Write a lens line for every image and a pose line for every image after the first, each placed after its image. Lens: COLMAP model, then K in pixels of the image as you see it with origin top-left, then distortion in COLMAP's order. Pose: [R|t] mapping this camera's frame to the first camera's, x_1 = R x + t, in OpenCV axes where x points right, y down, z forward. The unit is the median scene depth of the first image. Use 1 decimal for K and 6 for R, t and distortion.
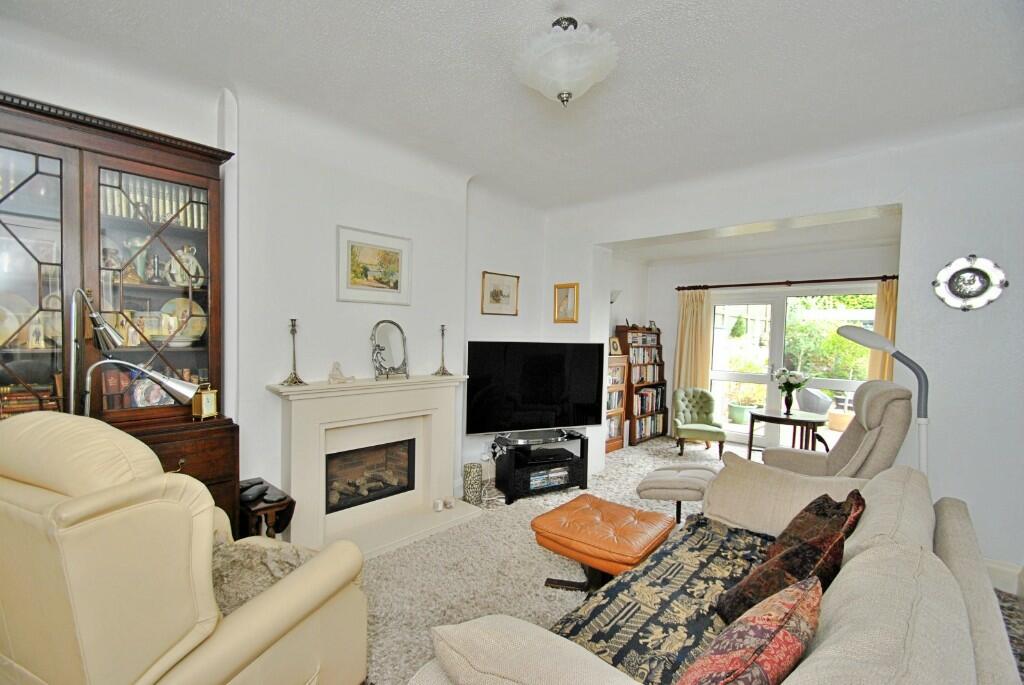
lens RADIAL K [[459.4, 0, 503.4], [0, 459.4, 352.6], [0, 0, 1]] dist [0.002836, -0.000353]
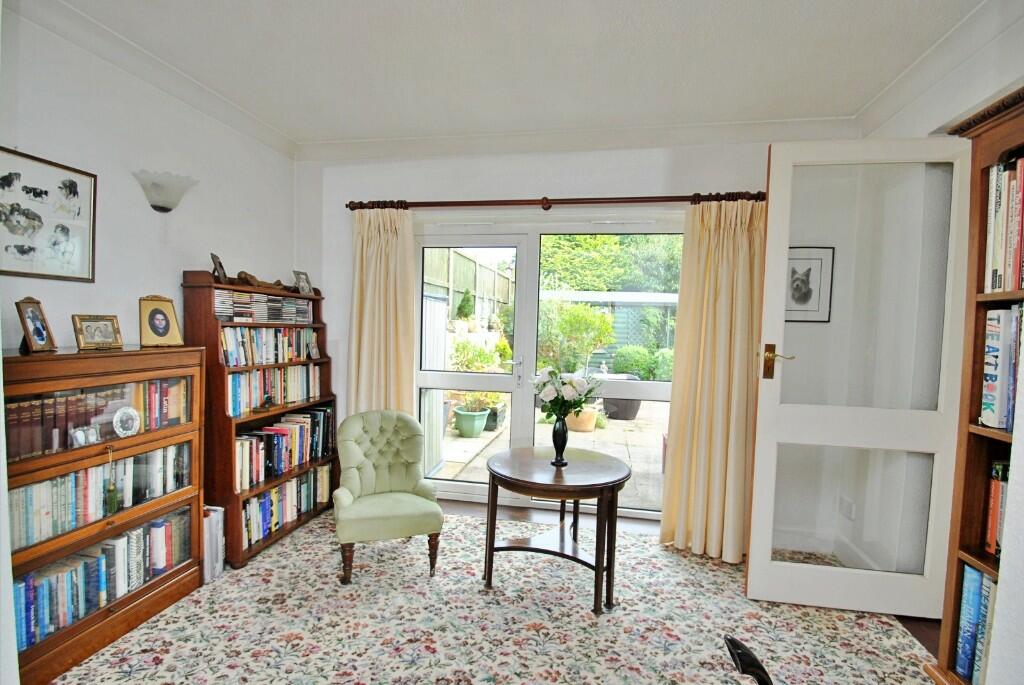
lens RADIAL K [[481.7, 0, 510.8], [0, 481.7, 341.9], [0, 0, 1]] dist [0.000398, 0.000016]
pose [[0.845500, -0.018181, 0.533665, 0.253822], [0.016338, 0.999833, 0.008177, 0.002456], [-0.533725, 0.001805, 0.845656, 0.491189]]
